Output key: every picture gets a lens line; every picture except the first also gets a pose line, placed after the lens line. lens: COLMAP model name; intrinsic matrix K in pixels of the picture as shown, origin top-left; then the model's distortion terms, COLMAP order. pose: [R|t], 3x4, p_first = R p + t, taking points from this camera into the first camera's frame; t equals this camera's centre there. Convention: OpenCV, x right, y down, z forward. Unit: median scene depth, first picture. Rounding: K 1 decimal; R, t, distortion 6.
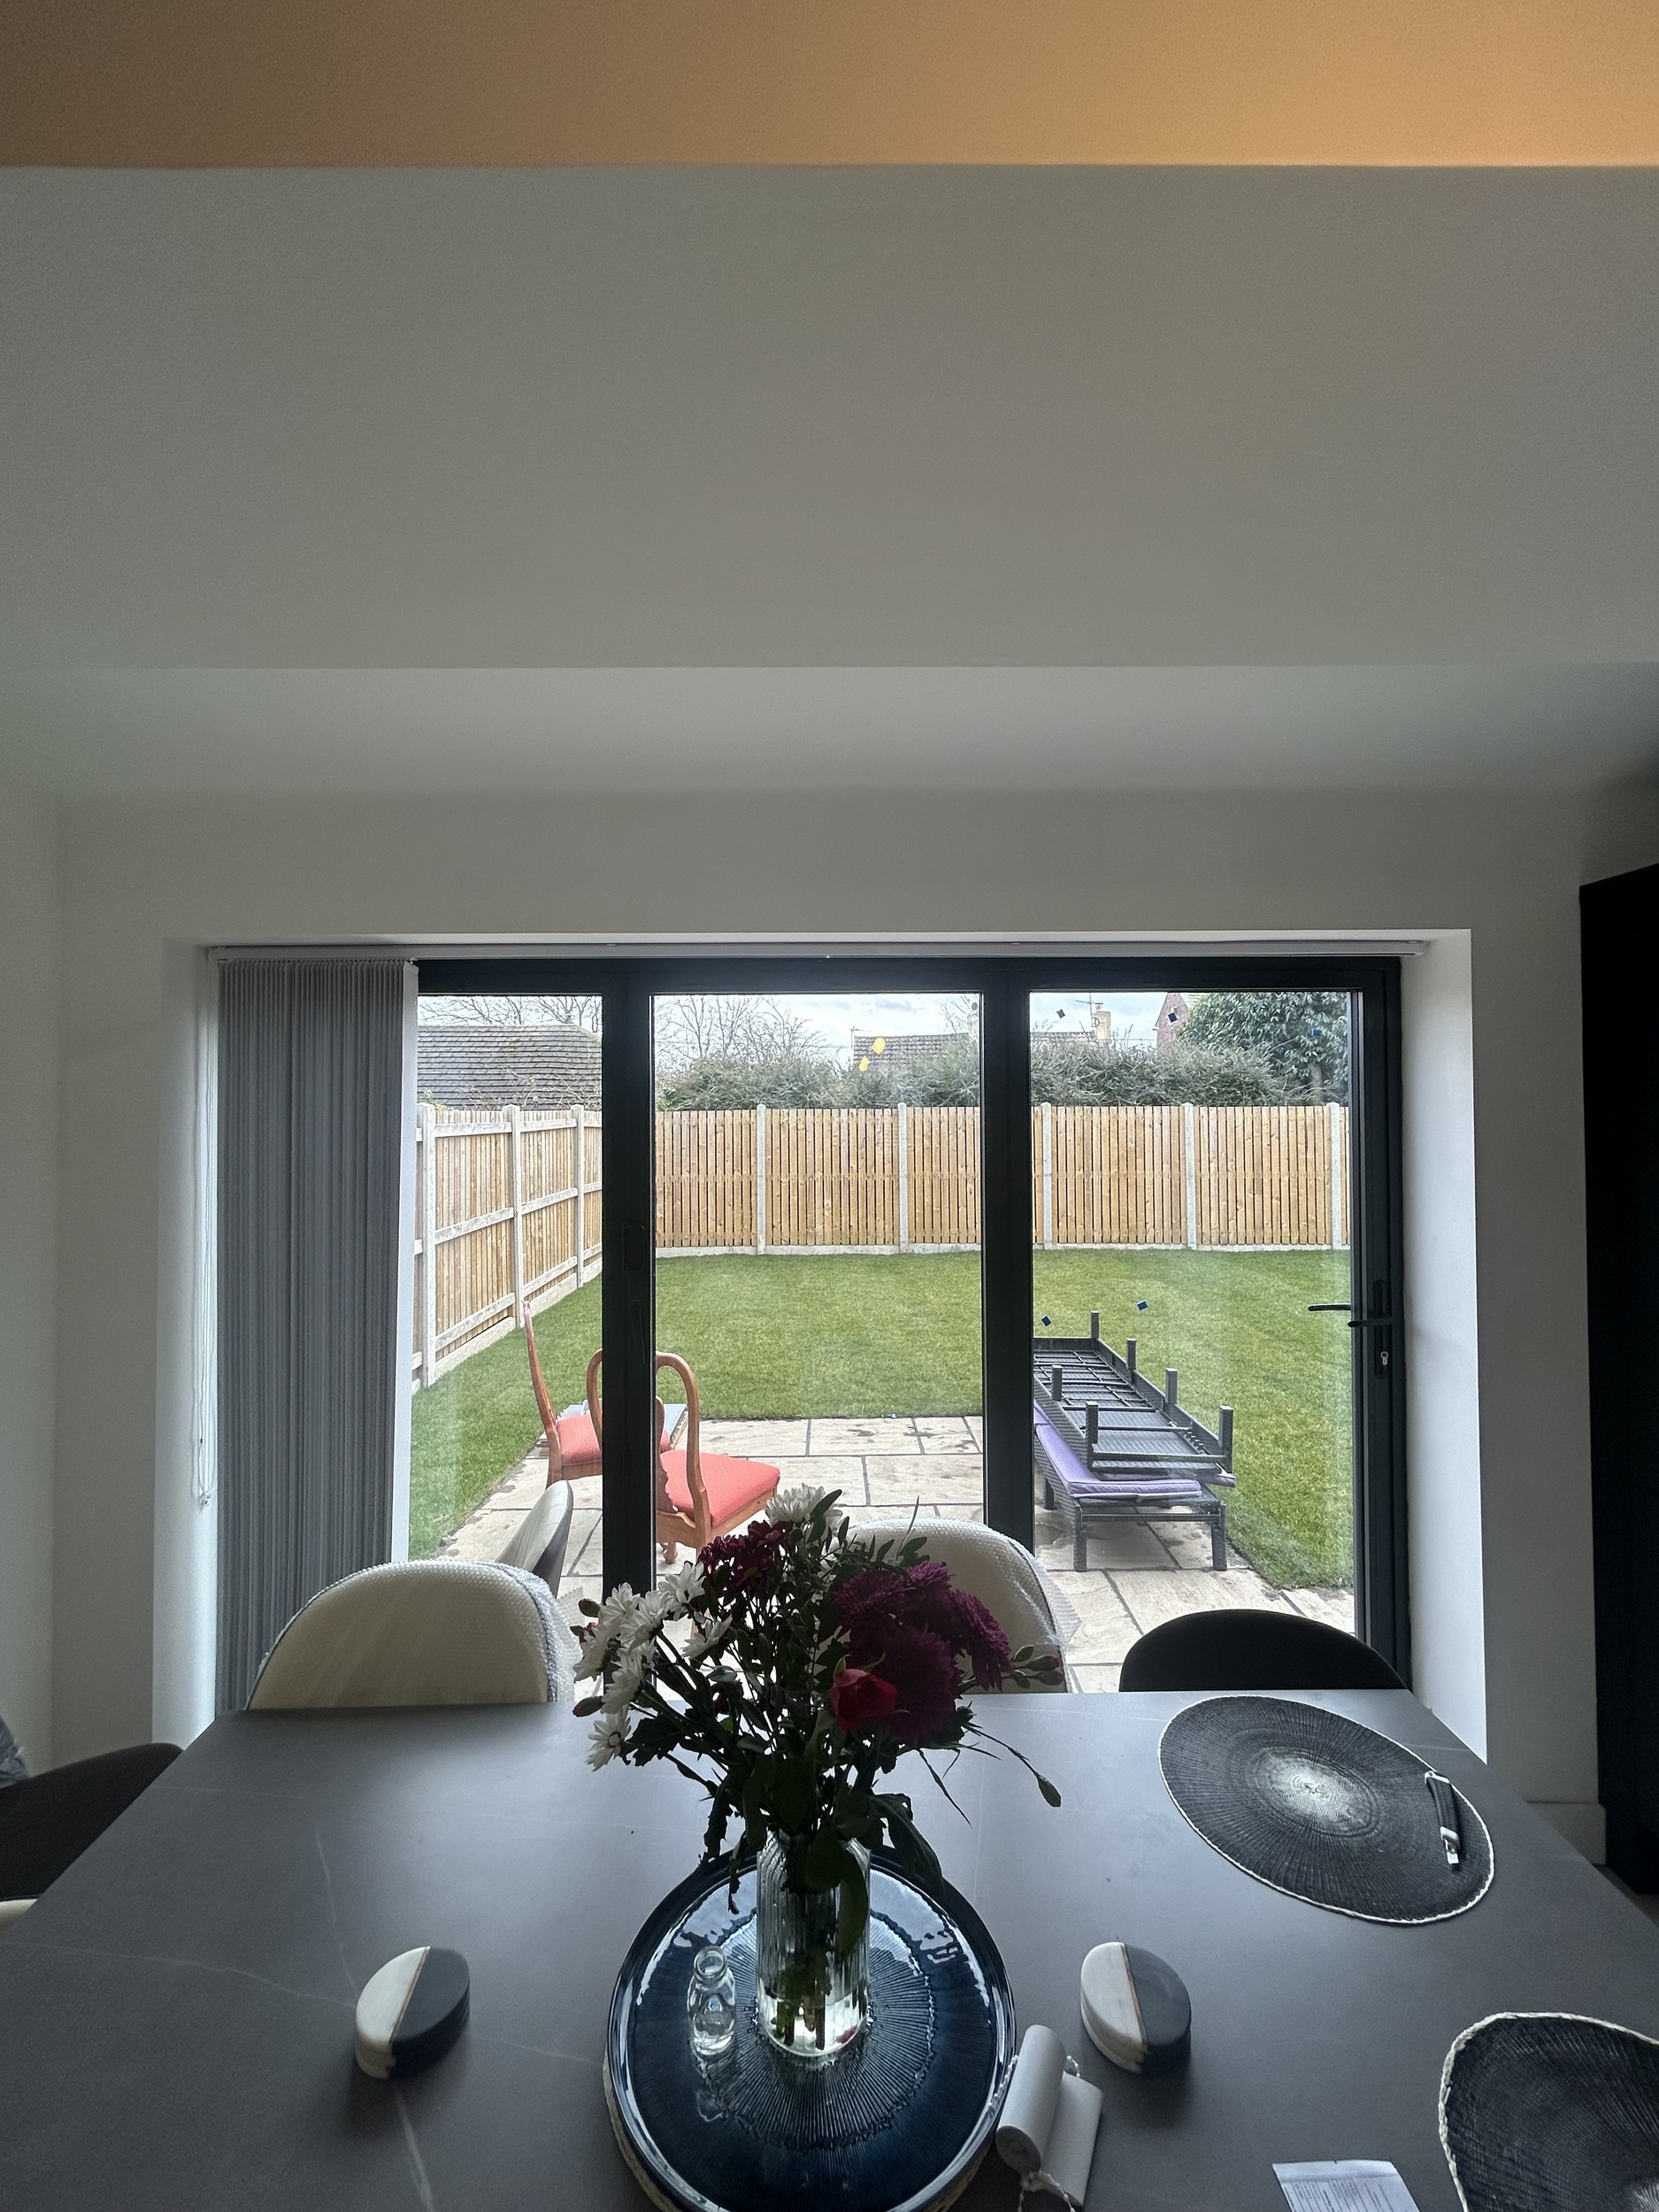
lens RADIAL K [[888.8, 0, 830.4], [0, 888.8, 1100.0], [0, 0, 1]] dist [0.000390, 0.000010]
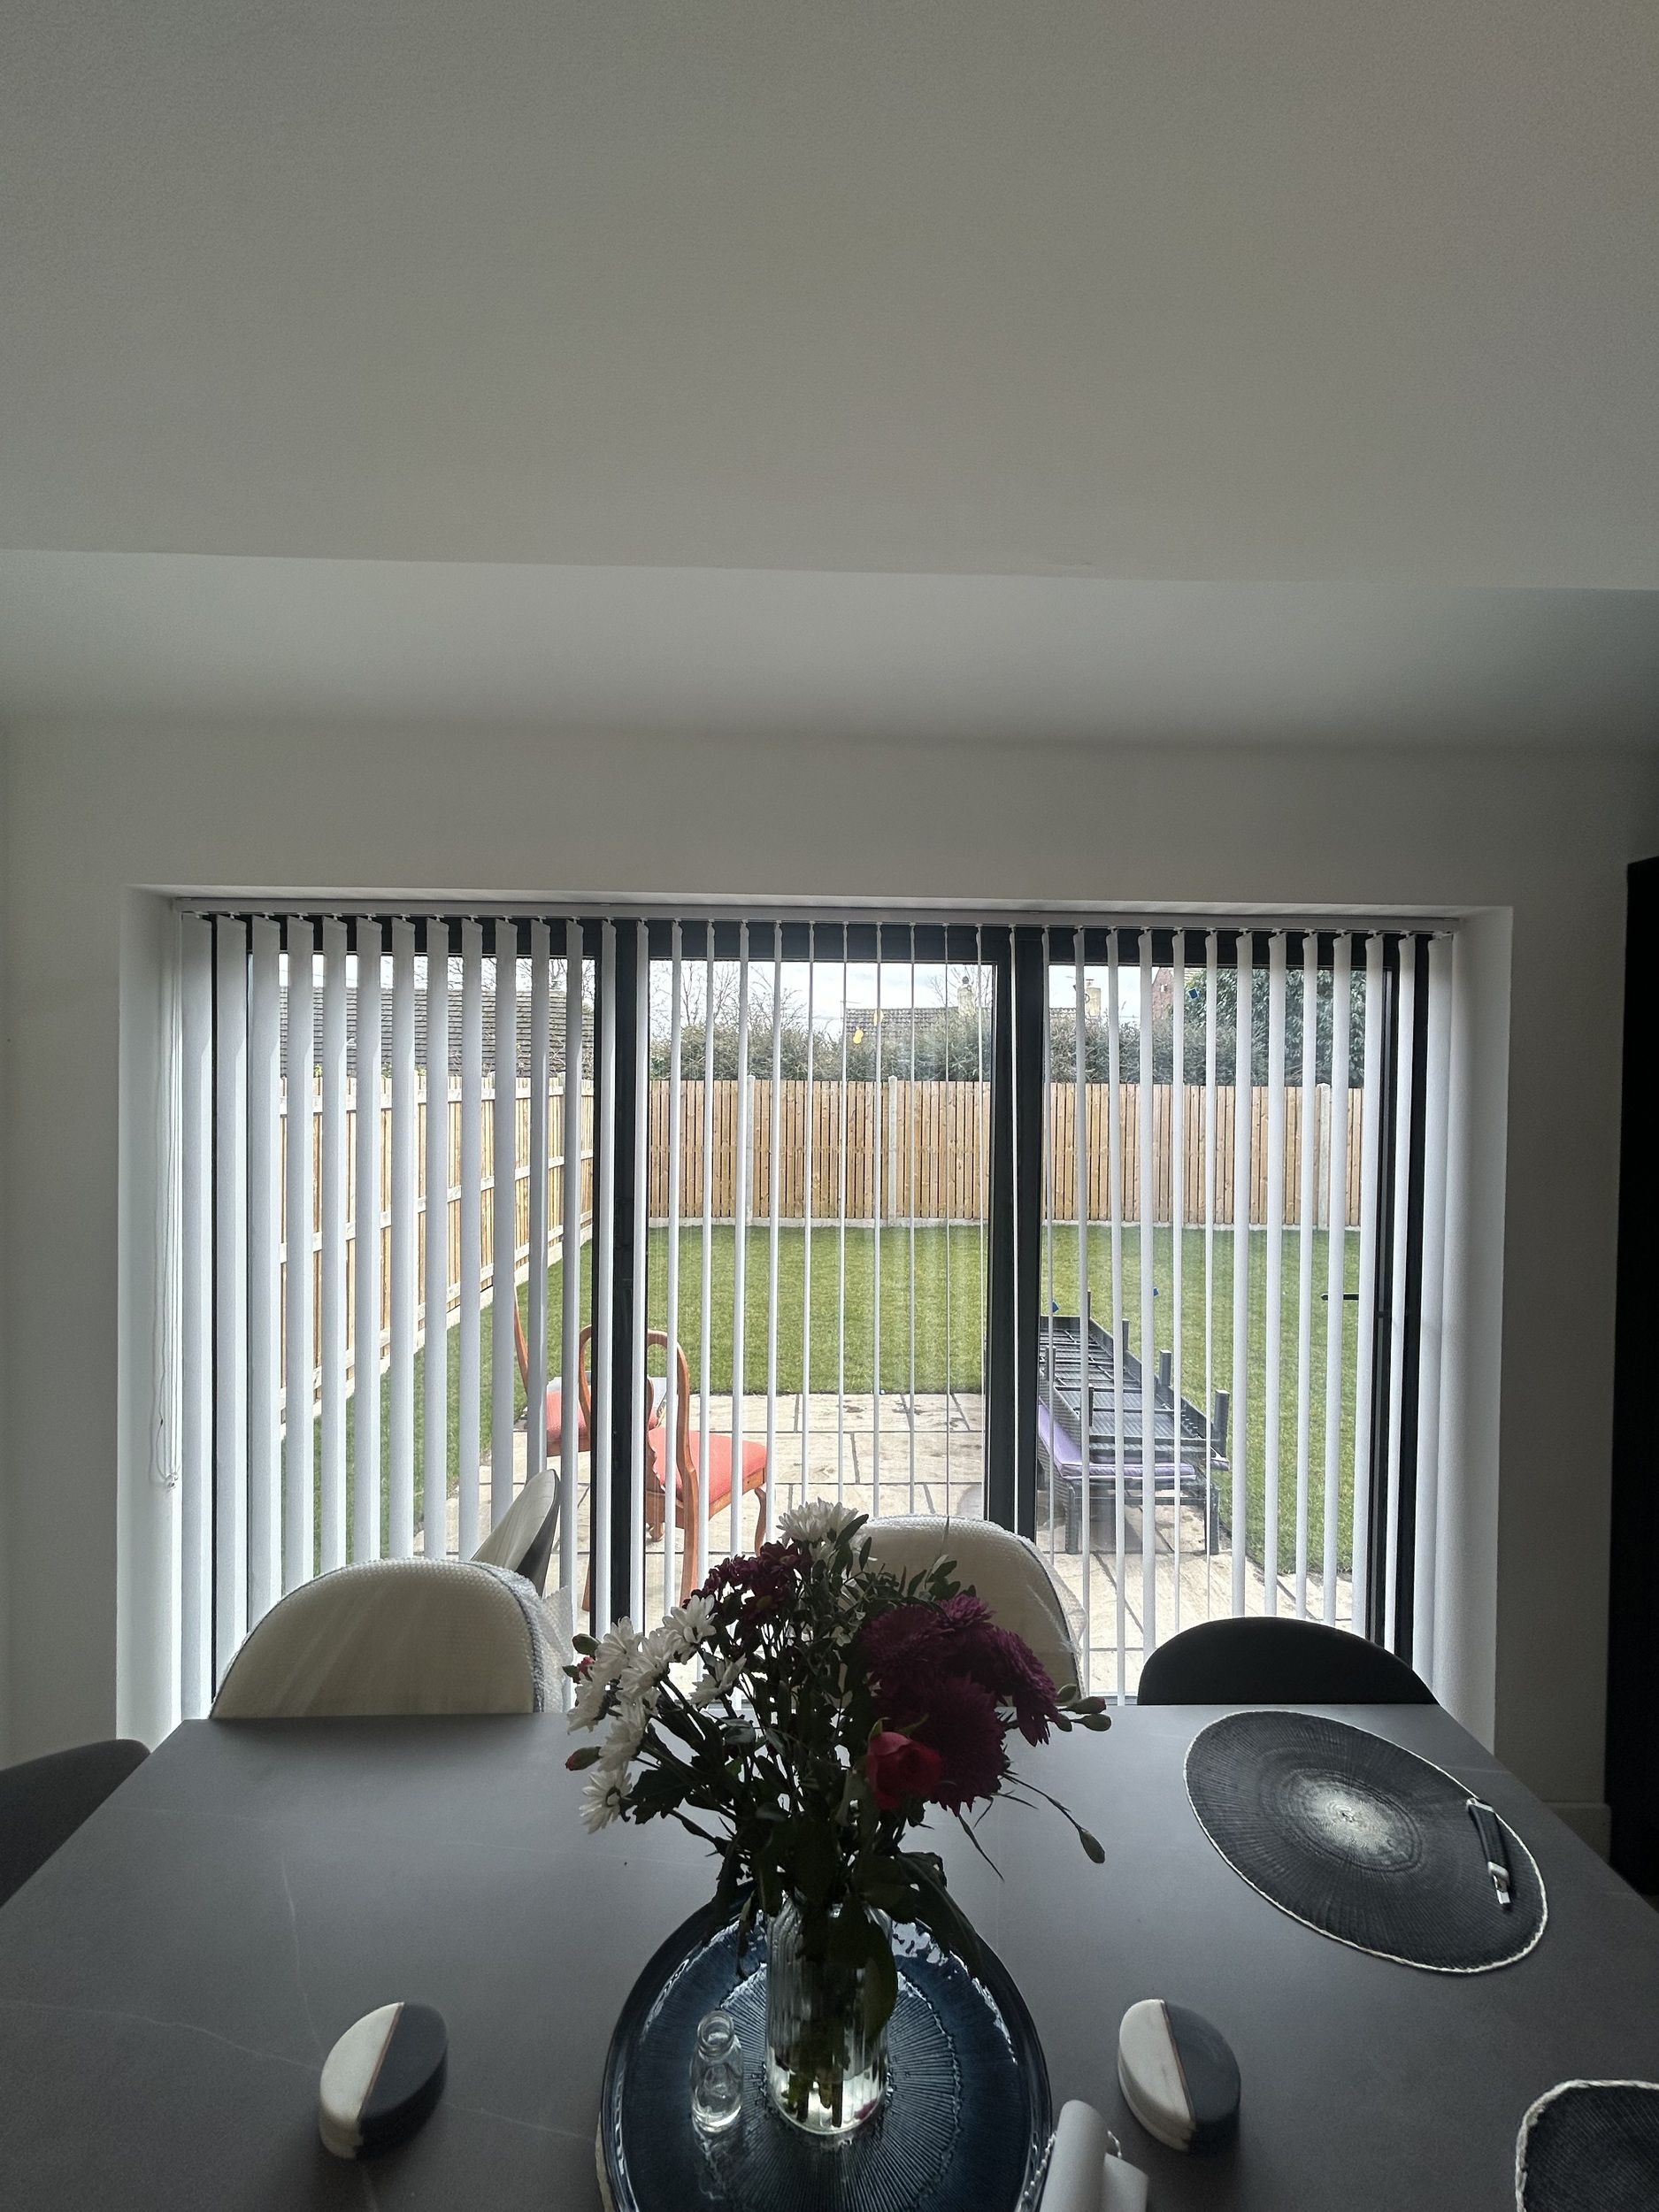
lens RADIAL K [[888.8, 0, 830.5], [0, 888.8, 1100.5], [0, 0, 1]] dist [0.000390, 0.000010]
pose [[0.999730, 0.017948, 0.014775, -0.039164], [-0.018417, 0.999310, 0.032252, -0.004643], [-0.014186, -0.032515, 0.999371, 0.101953]]
